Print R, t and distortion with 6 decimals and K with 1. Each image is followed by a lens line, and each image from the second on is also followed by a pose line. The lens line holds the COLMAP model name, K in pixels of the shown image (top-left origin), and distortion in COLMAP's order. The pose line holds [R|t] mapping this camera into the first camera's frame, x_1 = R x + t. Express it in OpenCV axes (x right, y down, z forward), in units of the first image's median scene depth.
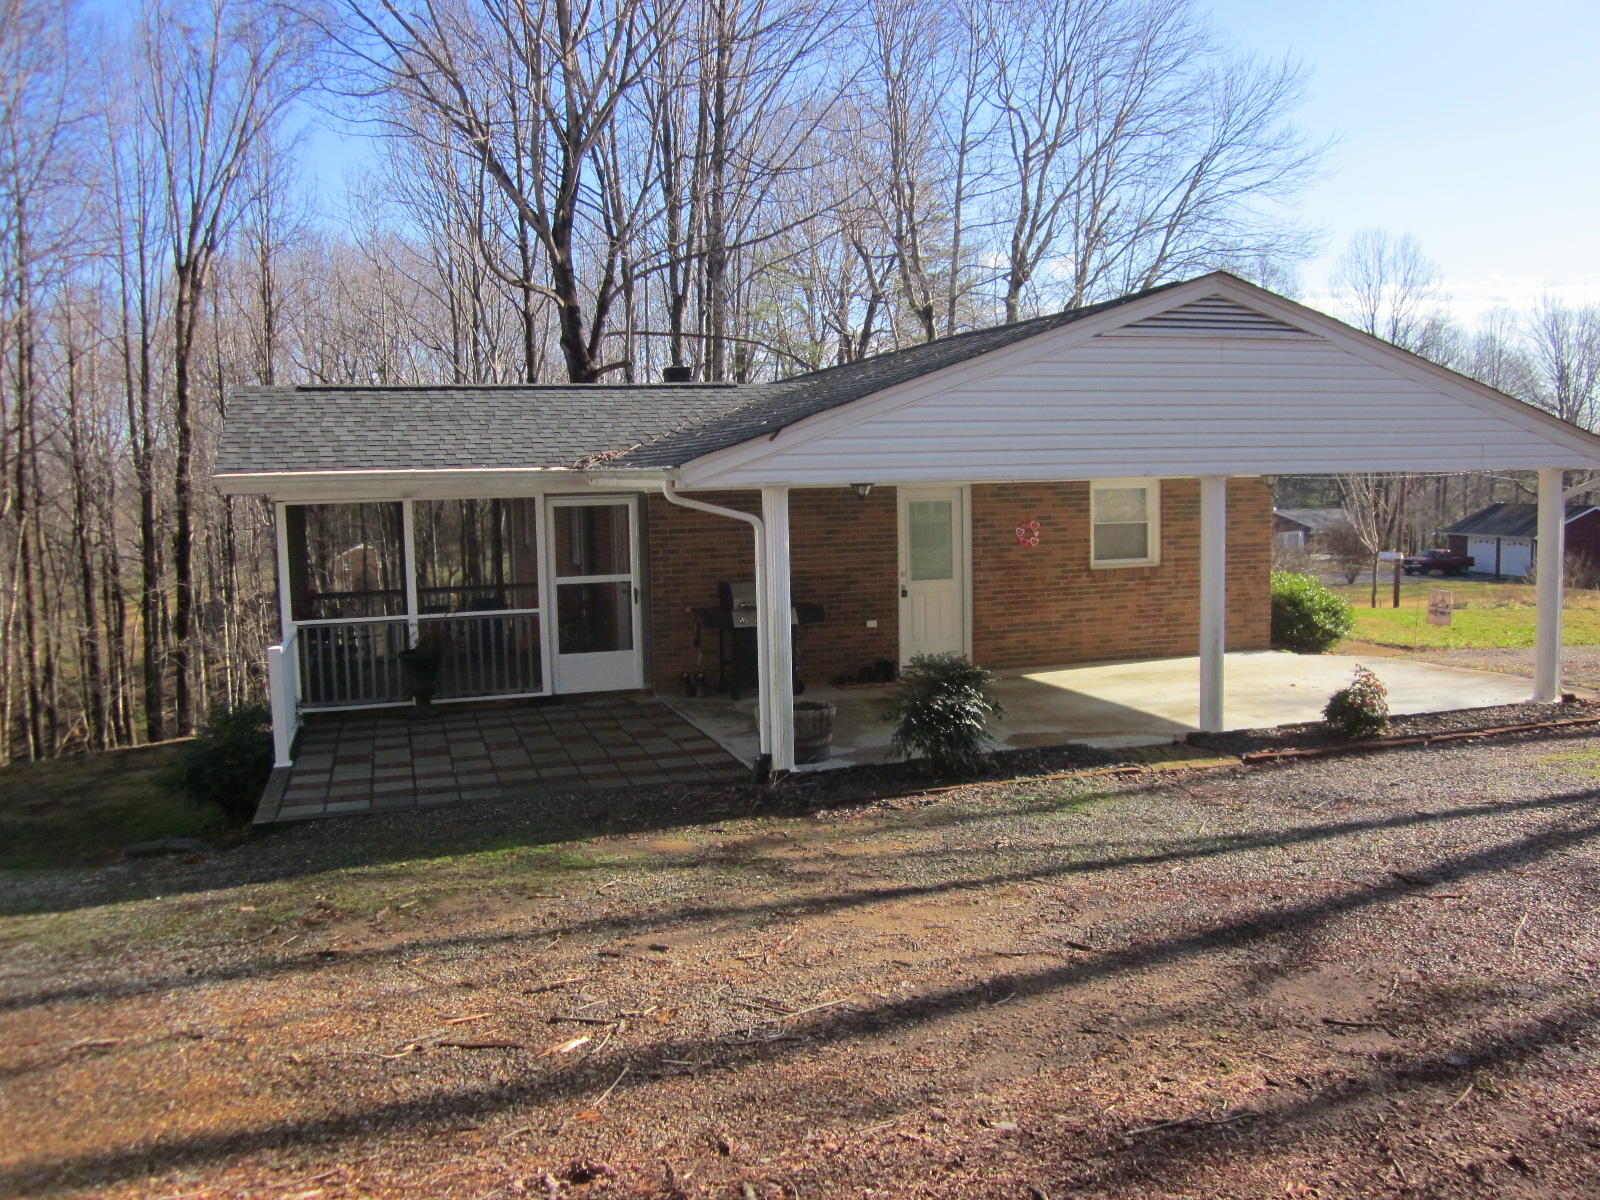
lens RADIAL K [[1329.1, 0, 793.4], [0, 1329.1, 598.2], [0, 0, 1]] dist [-0.026204, -0.010375]
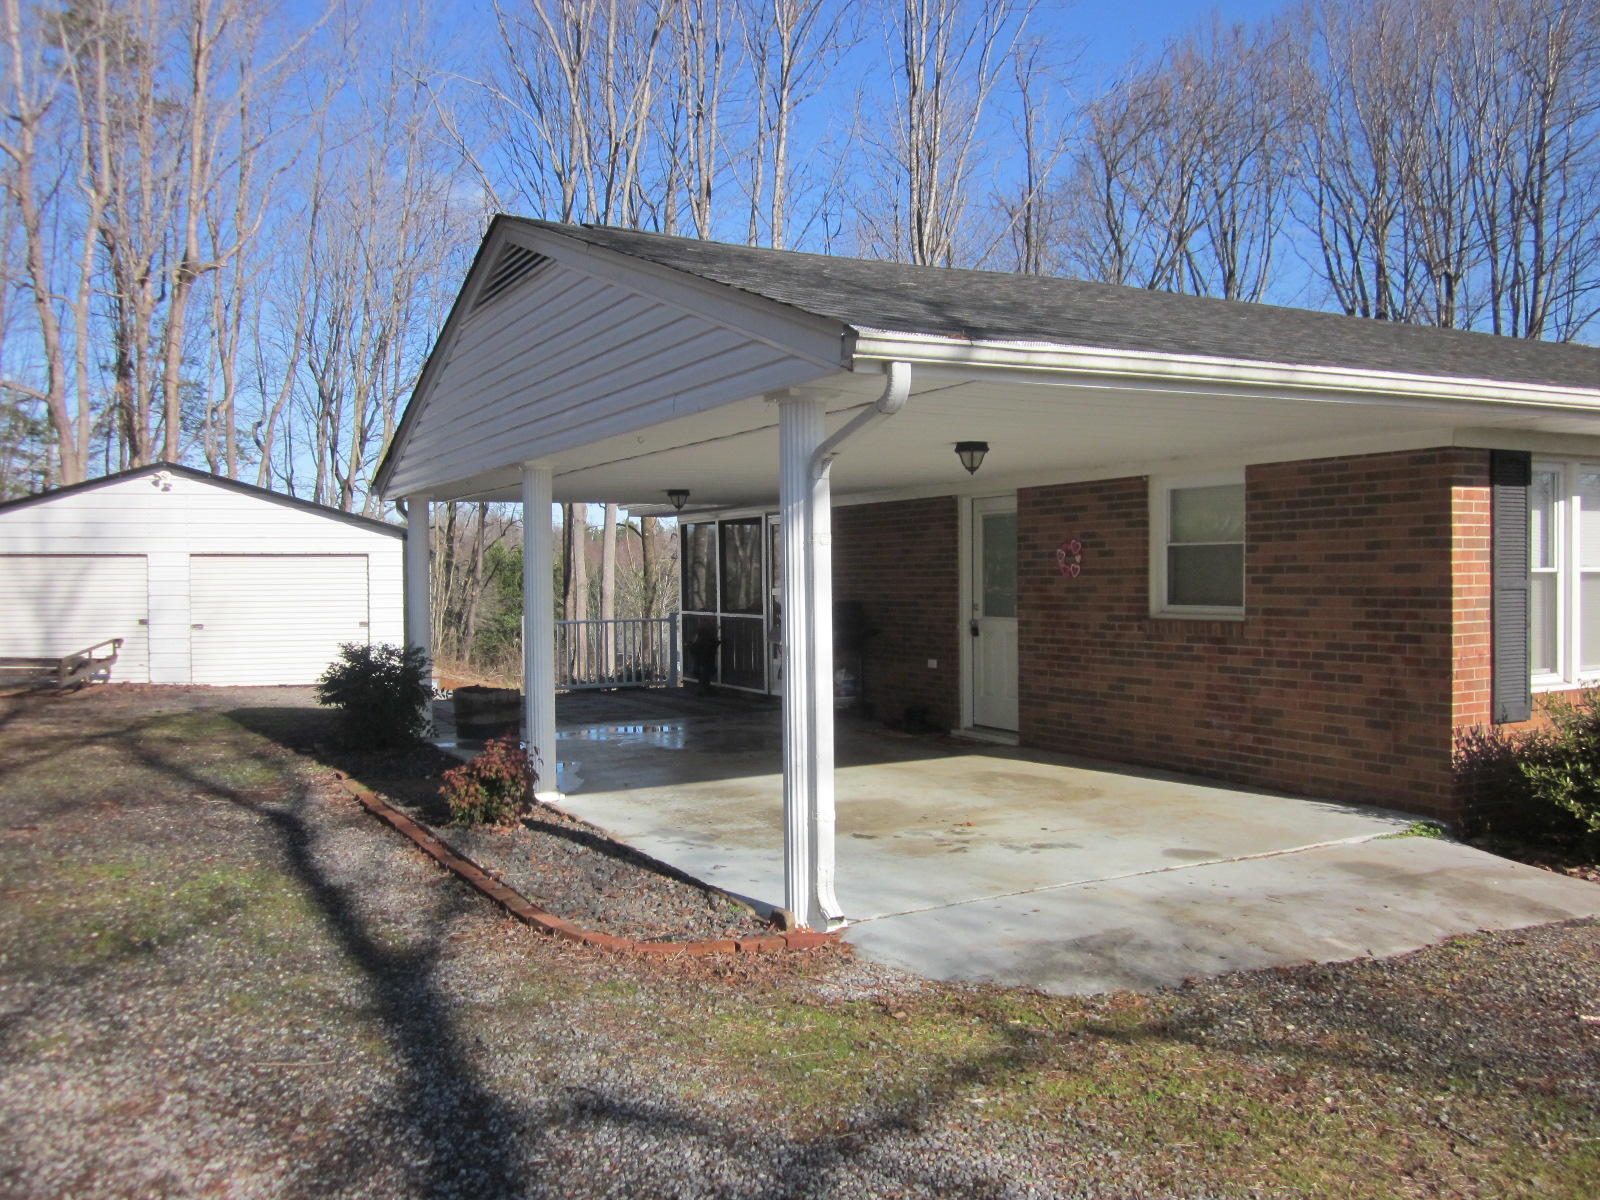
lens RADIAL K [[1329.1, 0, 793.4], [0, 1329.1, 598.2], [0, 0, 1]] dist [-0.026204, -0.010375]
pose [[0.167620, 0.037693, -0.985131, 0.909100], [-0.087548, 0.995890, 0.023209, -0.034629], [0.981957, 0.082356, 0.170232, 0.821132]]
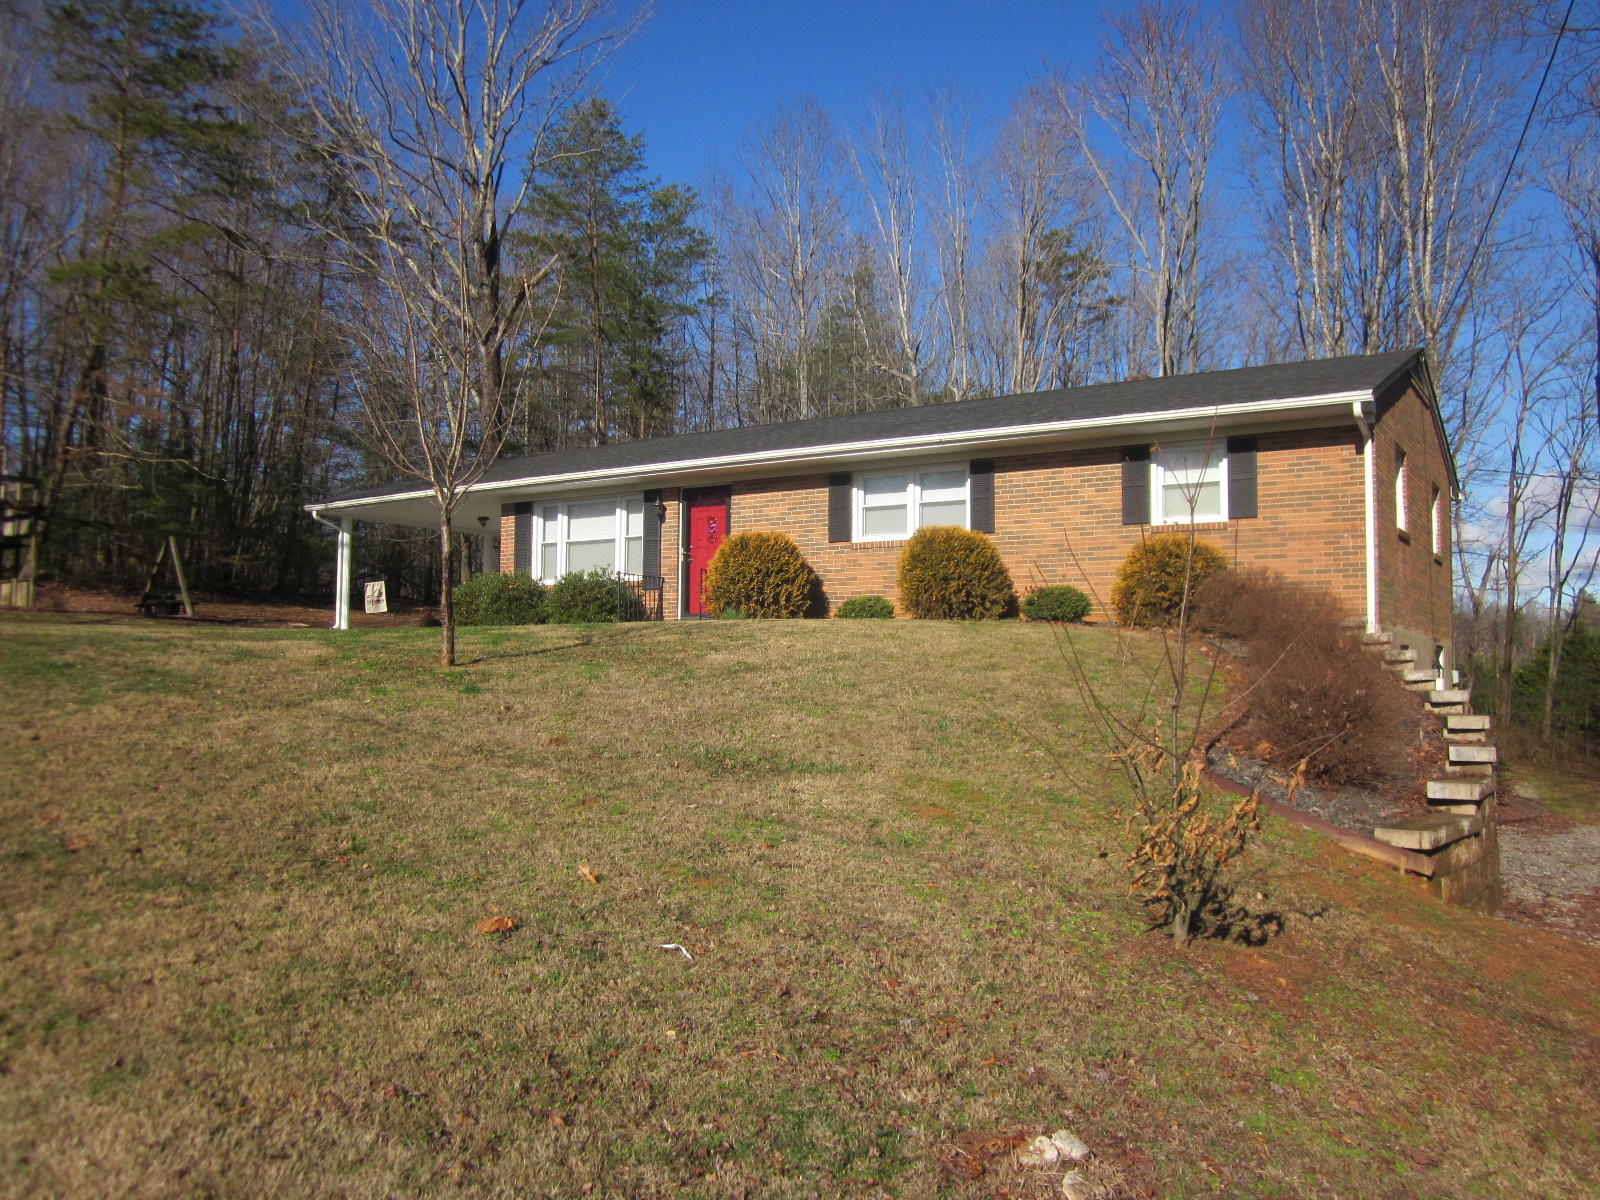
lens RADIAL K [[1295.5, 0, 772.6], [0, 1295.5, 602.0], [0, 0, 1]] dist [-0.037507, -0.001305]
pose [[-0.779646, -0.016171, -0.626011, 1.173661], [-0.046411, 0.998409, 0.032011, -0.052761], [0.624498, 0.054012, -0.779157, 2.673612]]
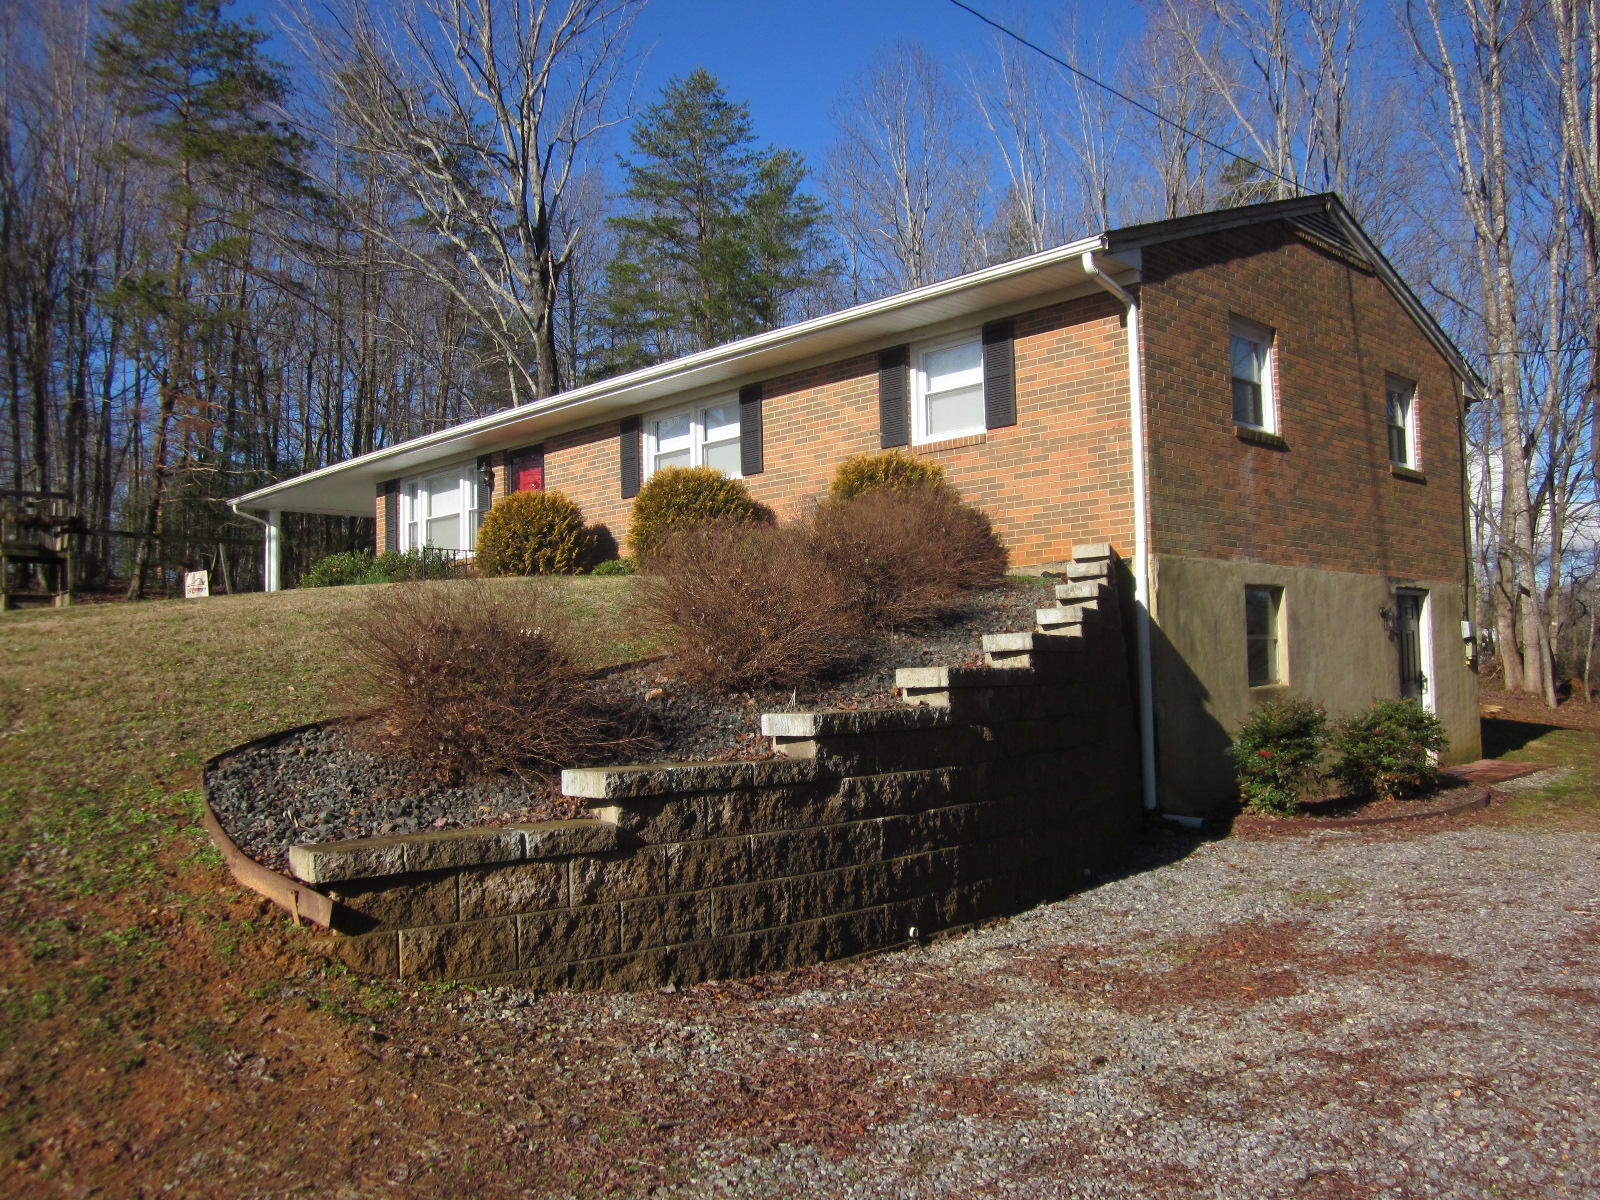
lens RADIAL K [[1295.5, 0, 772.6], [0, 1295.5, 602.0], [0, 0, 1]] dist [-0.037507, -0.001305]
pose [[-0.901712, 0.024126, -0.431664, 0.658289], [0.006954, 0.999122, 0.041314, -0.028188], [0.432282, 0.034251, -0.901088, 2.769910]]
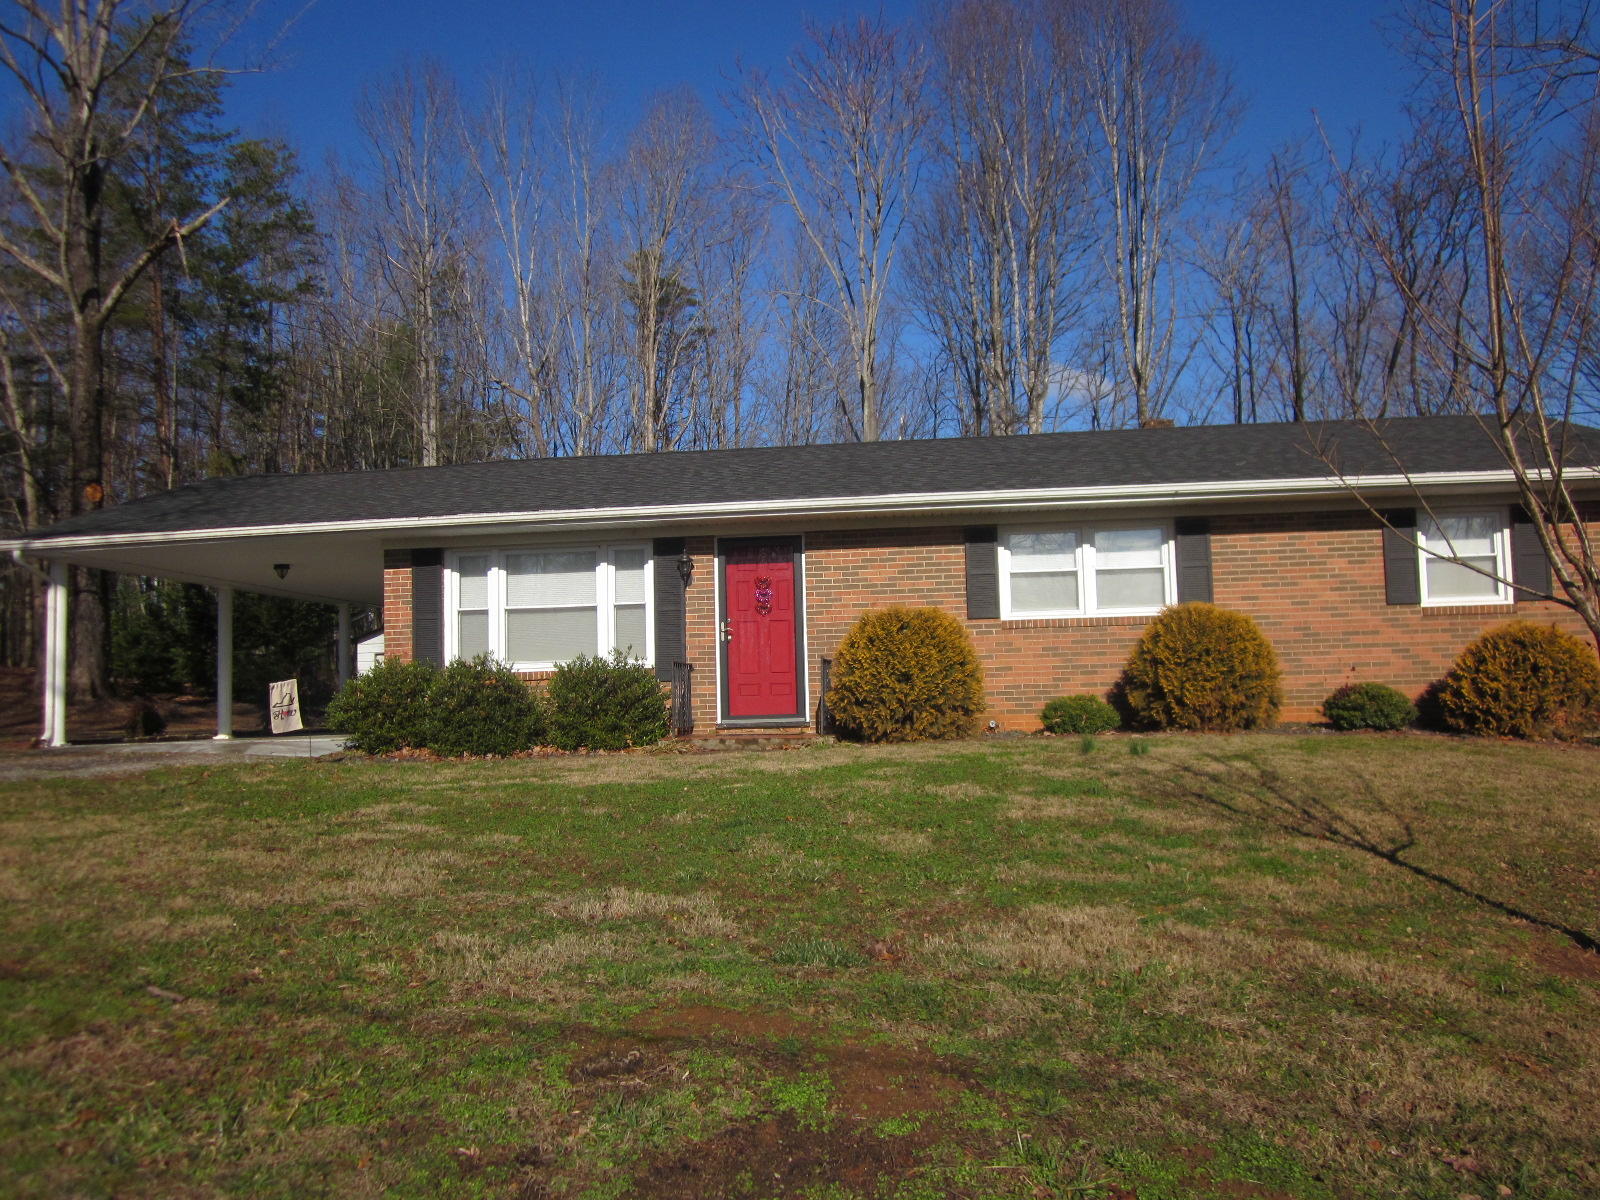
lens RADIAL K [[1329.1, 0, 793.4], [0, 1329.1, 598.2], [0, 0, 1]] dist [-0.026204, -0.010375]
pose [[-0.428645, -0.041410, -0.902523, 1.268588], [-0.051445, 0.998447, -0.021378, -0.061615], [0.902007, 0.037267, -0.430110, 1.961743]]
